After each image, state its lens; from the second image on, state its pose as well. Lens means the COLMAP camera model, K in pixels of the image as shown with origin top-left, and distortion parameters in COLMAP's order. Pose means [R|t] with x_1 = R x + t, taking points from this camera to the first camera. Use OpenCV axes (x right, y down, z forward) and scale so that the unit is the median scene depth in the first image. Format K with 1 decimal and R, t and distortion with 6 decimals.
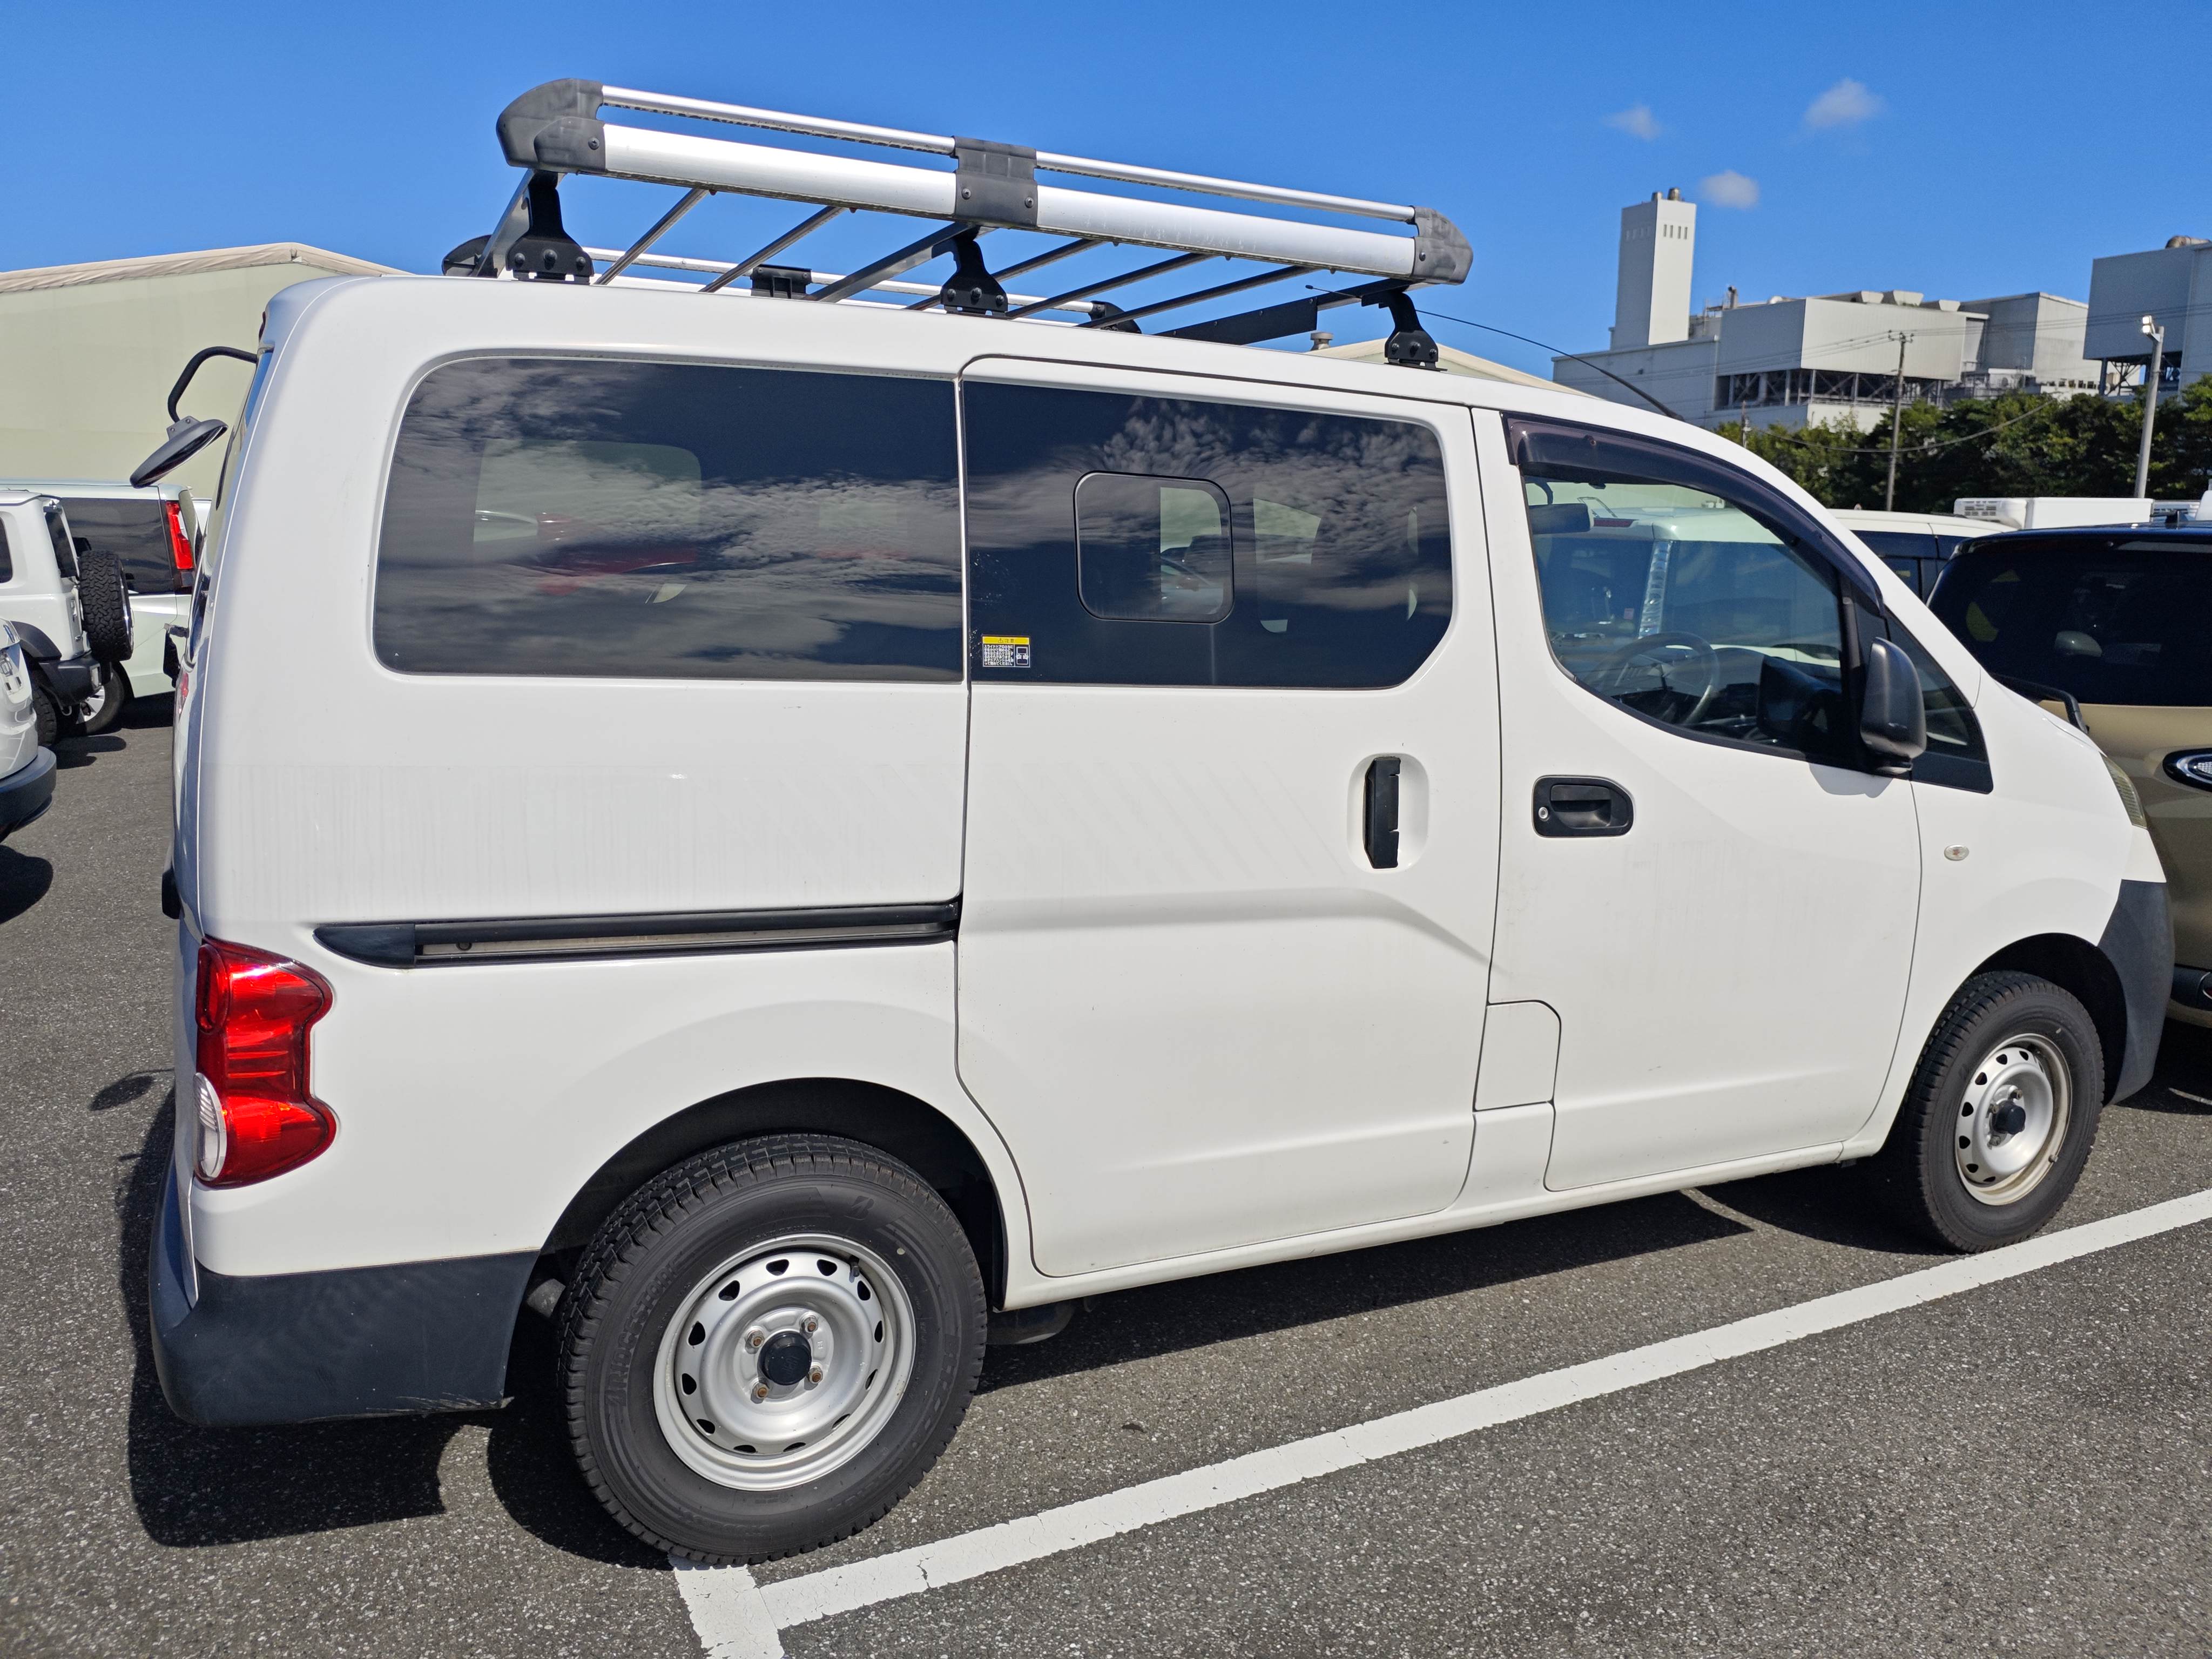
lens RADIAL K [[1592.8, 0, 1138.3], [0, 1592.8, 830.2], [0, 0, 1]] dist [0.022232, -0.034172]
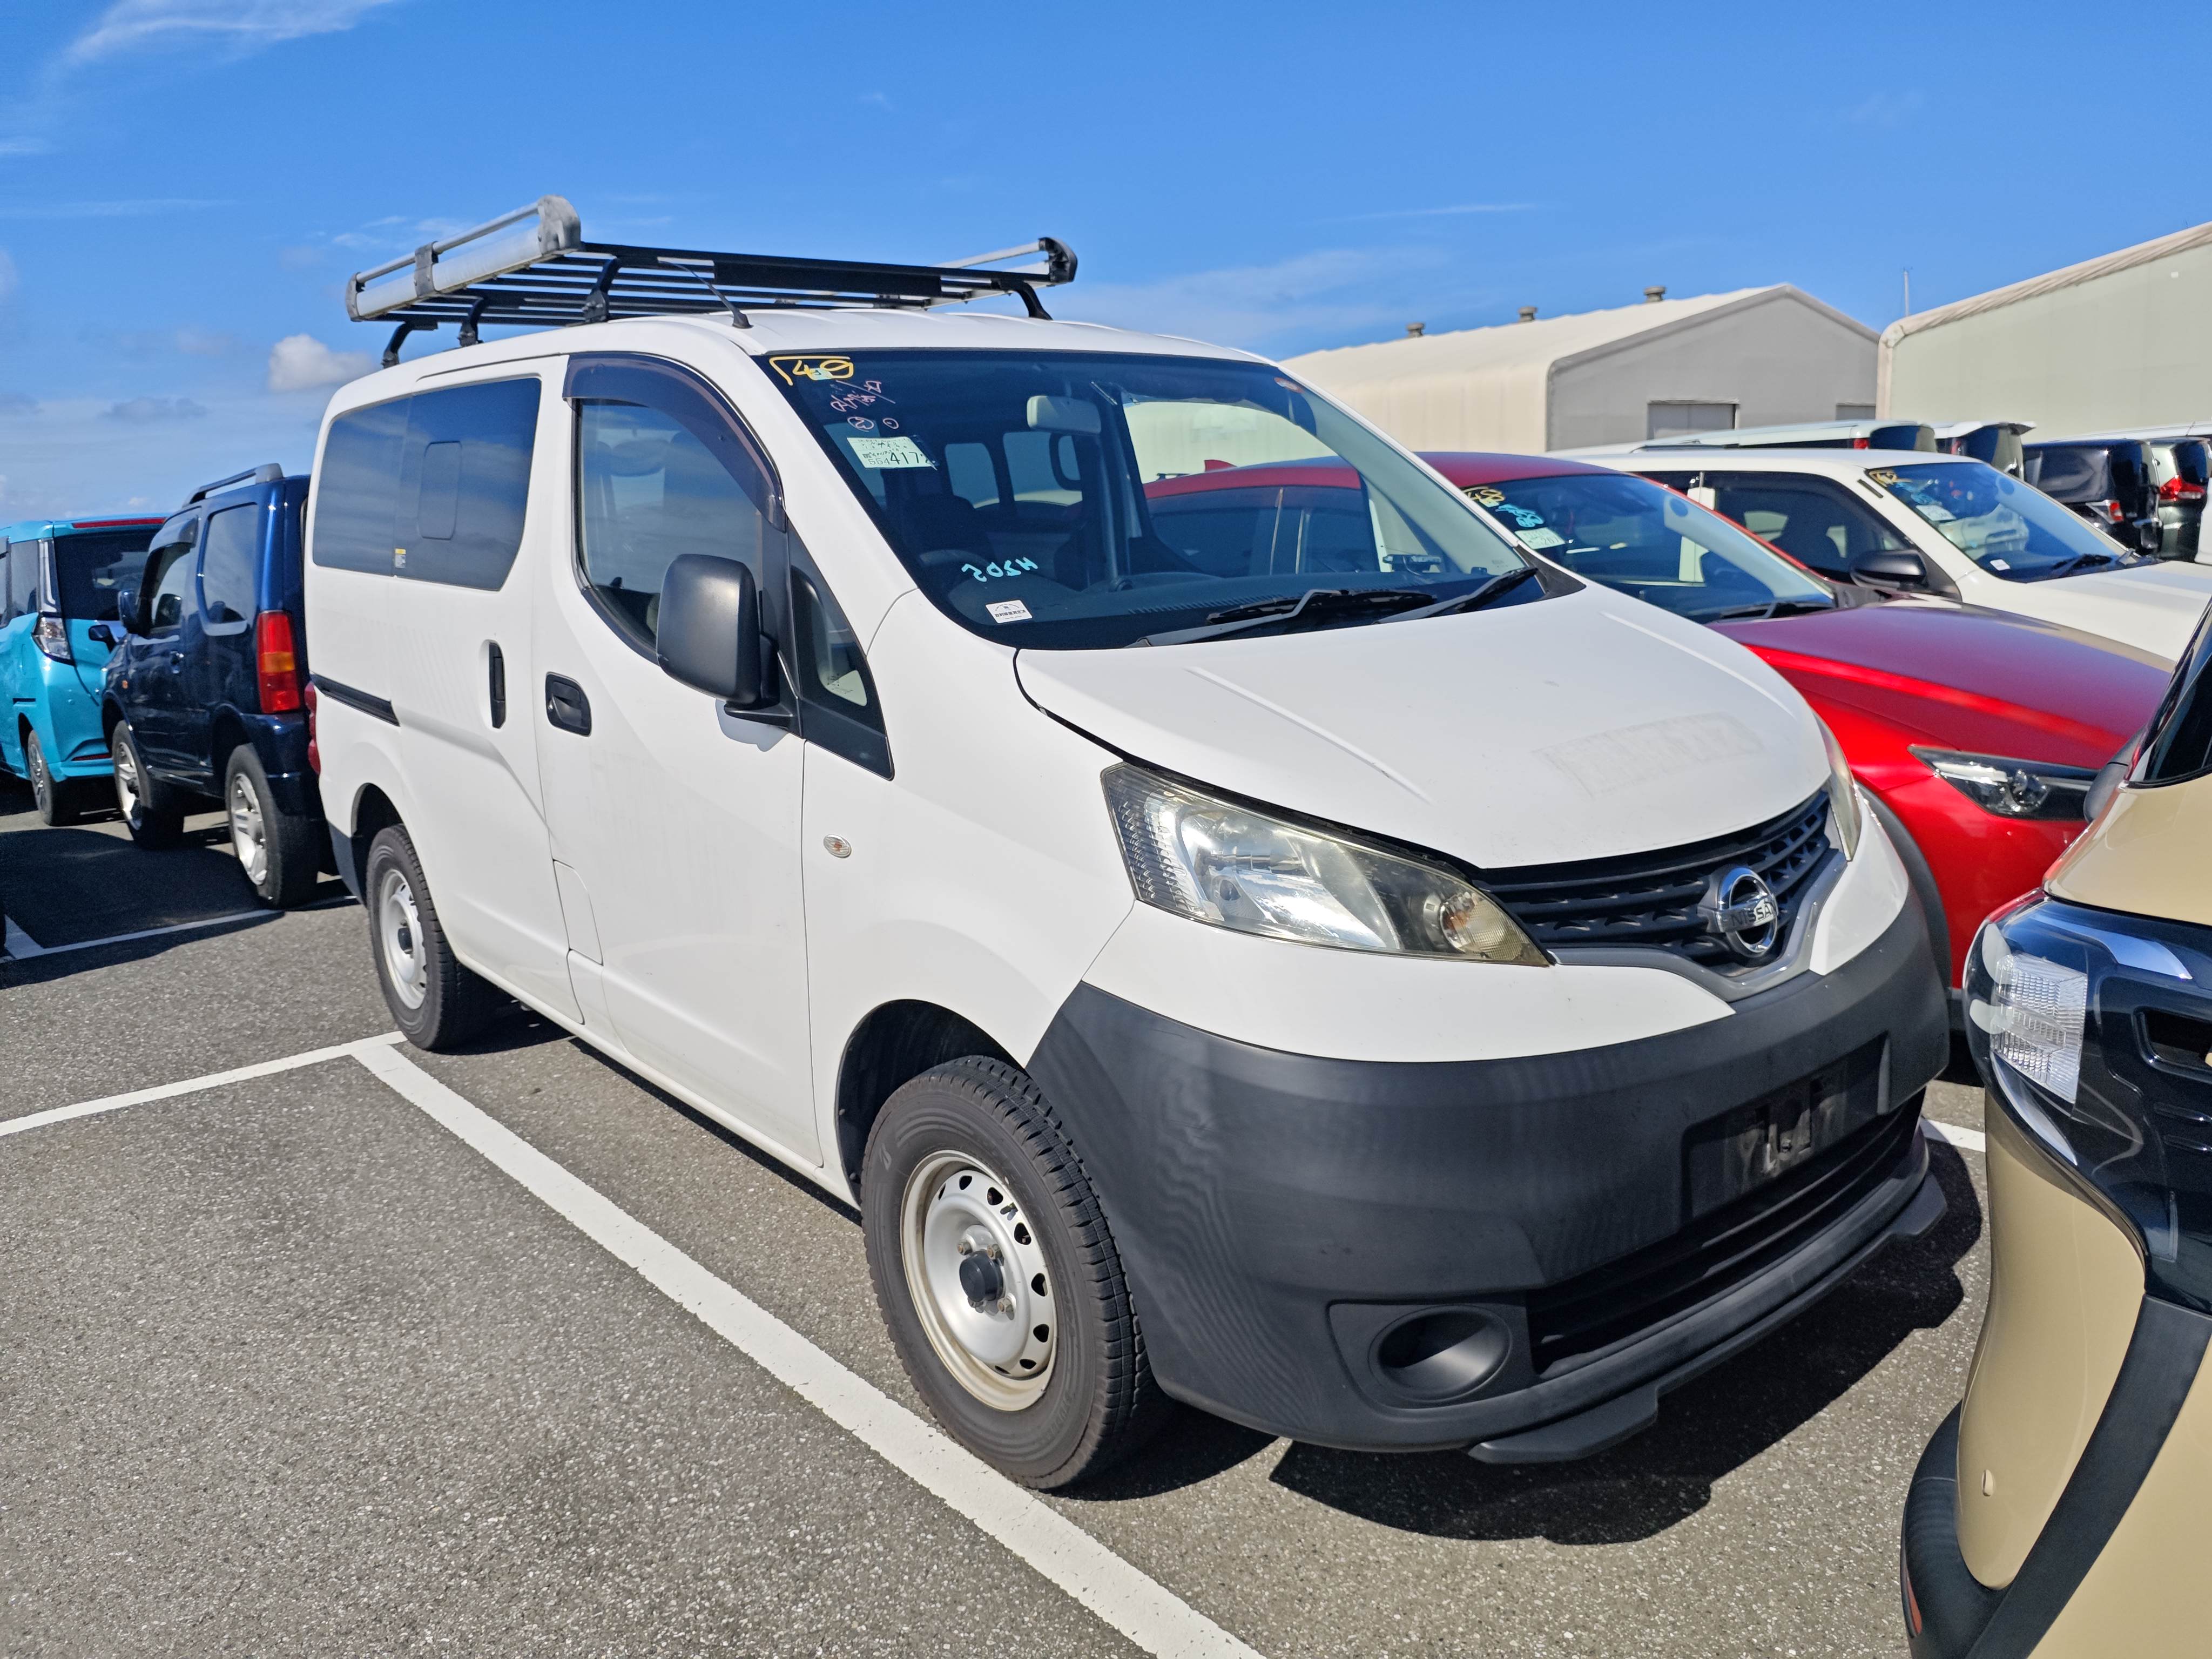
lens RADIAL K [[1592.8, 0, 1106.8], [0, 1592.8, 844.9], [0, 0, 1]] dist [0.022232, -0.034172]
pose [[0.245992, 0.169054, -0.954416, 1.495938], [-0.140253, 0.980518, 0.137528, -0.128188], [0.959071, 0.100028, 0.264909, 1.085438]]
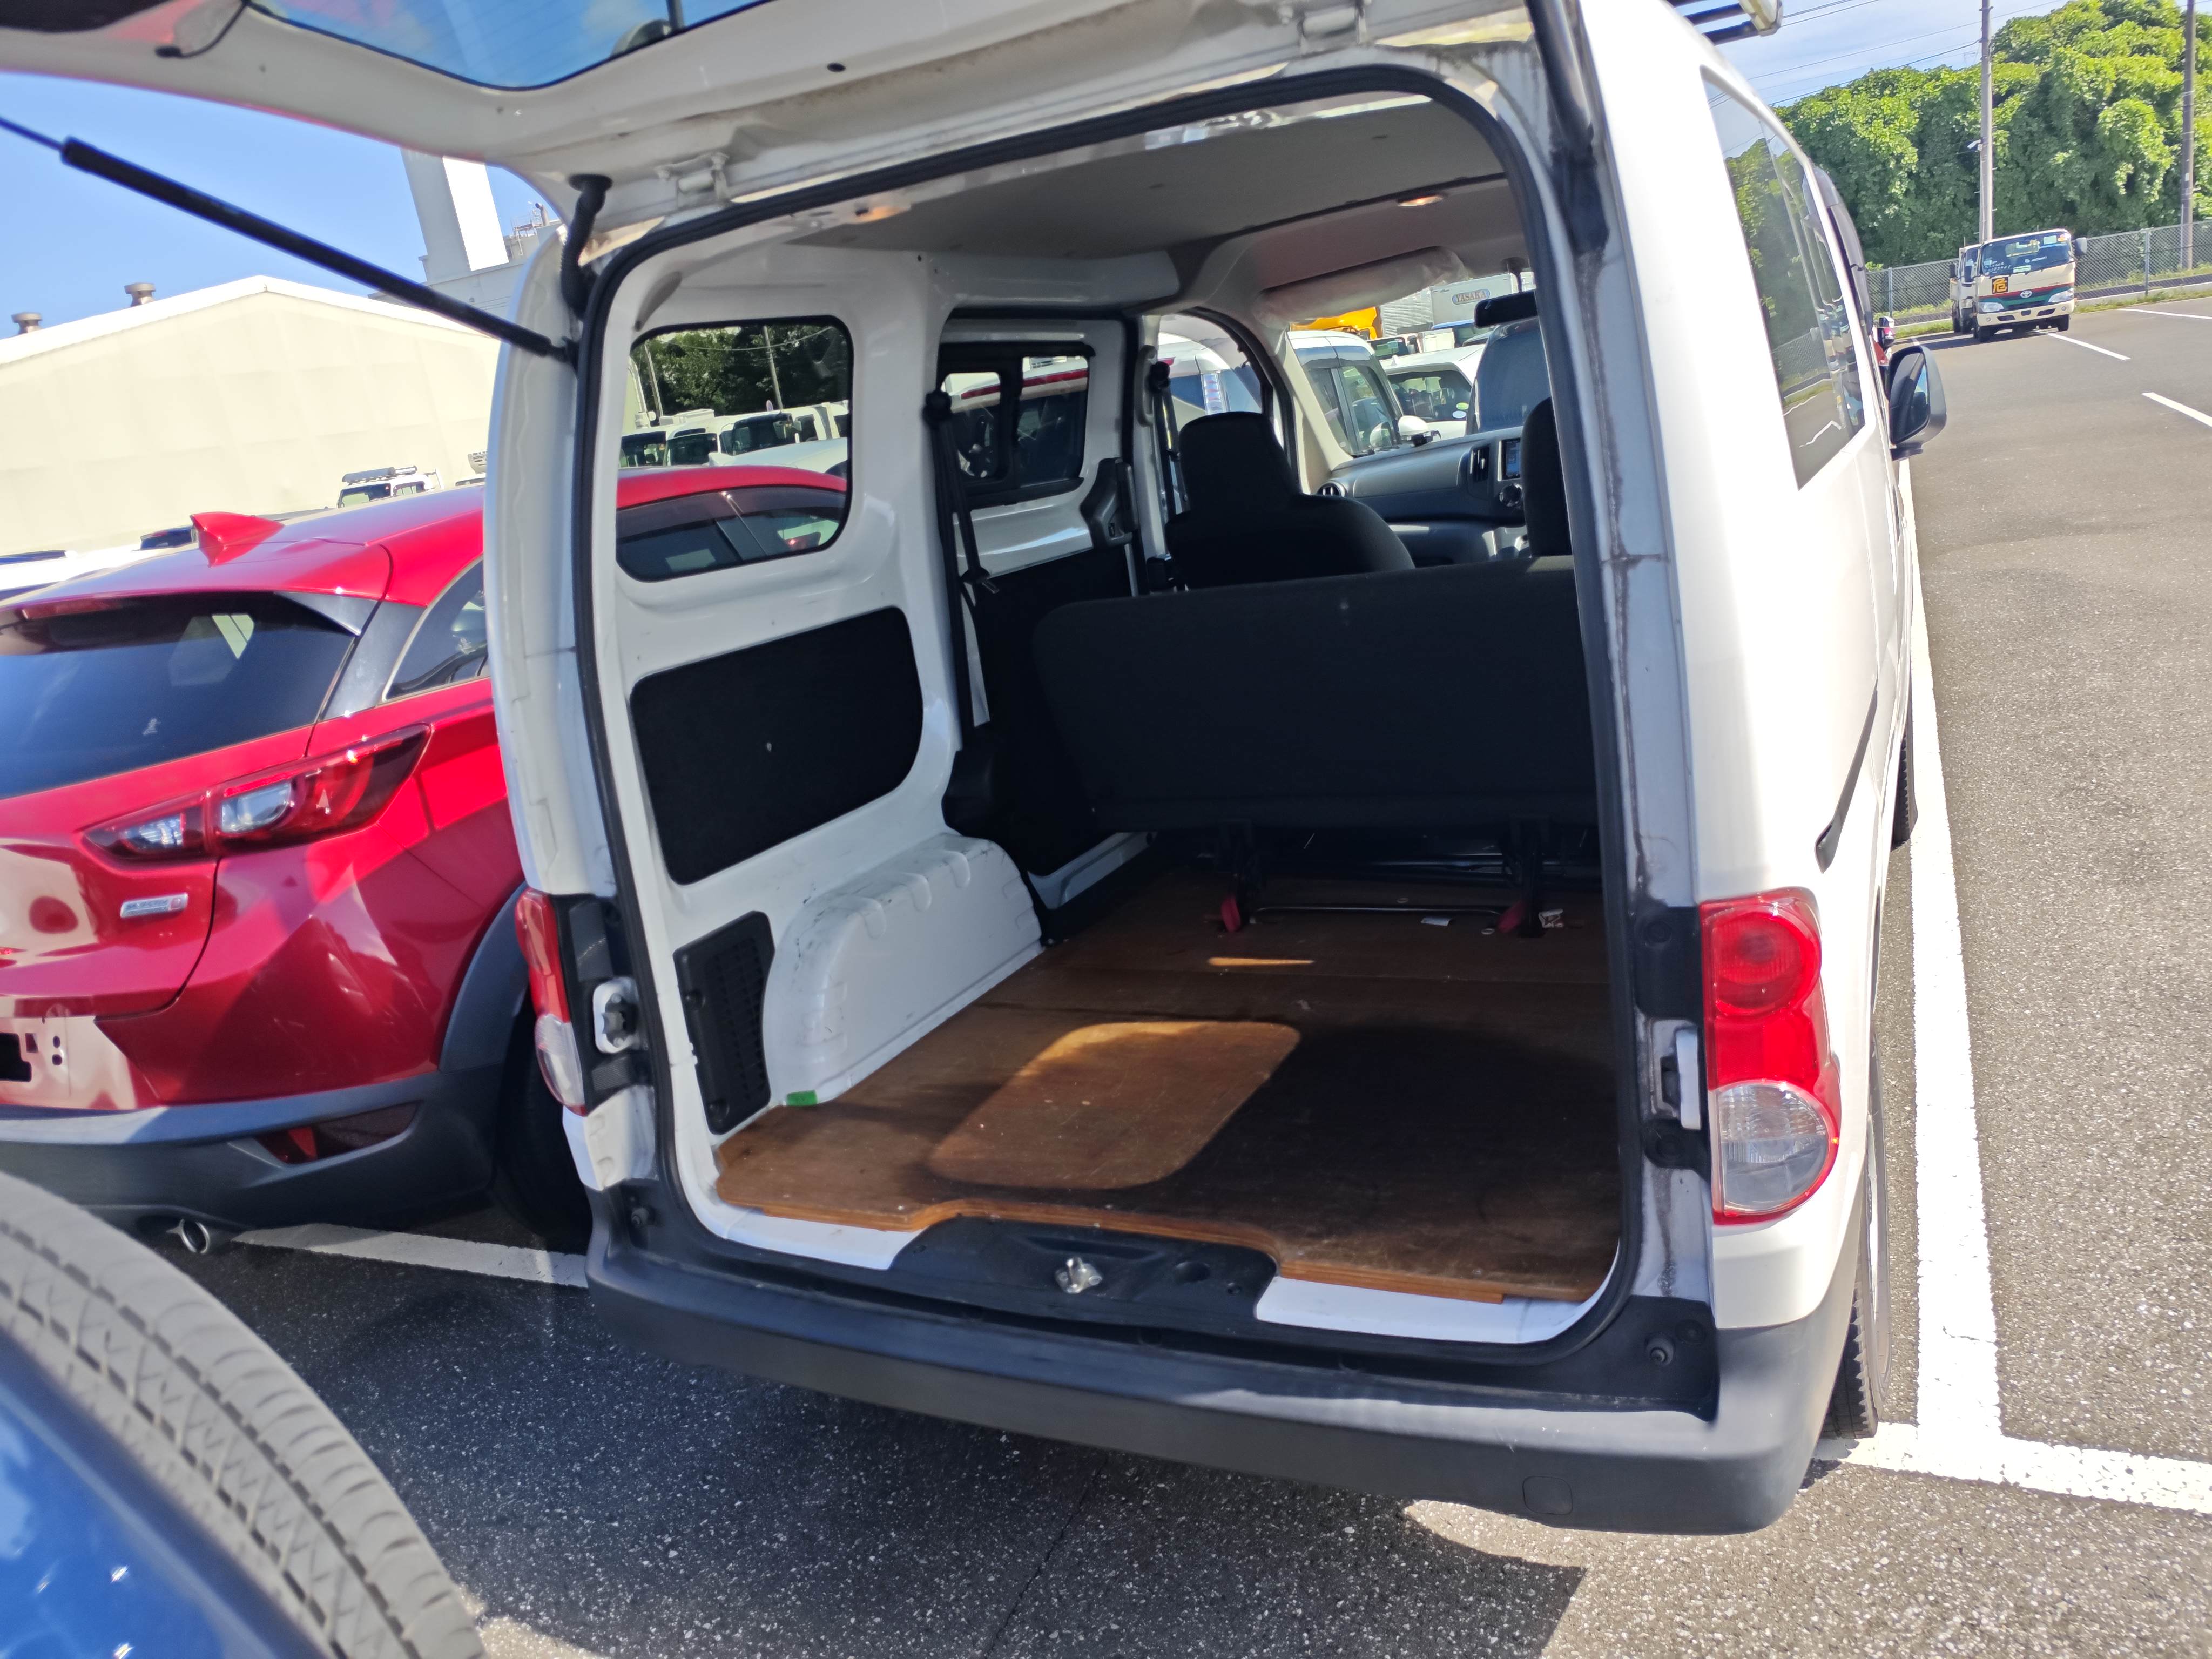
lens RADIAL K [[1592.8, 0, 1124.3], [0, 1592.8, 860.8], [0, 0, 1]] dist [0.022232, -0.034172]
pose [[0.773683, -0.302259, 0.556825, -0.857370], [0.268035, 0.952493, 0.144616, -0.090908], [-0.574084, 0.037362, 0.817944, 0.399551]]
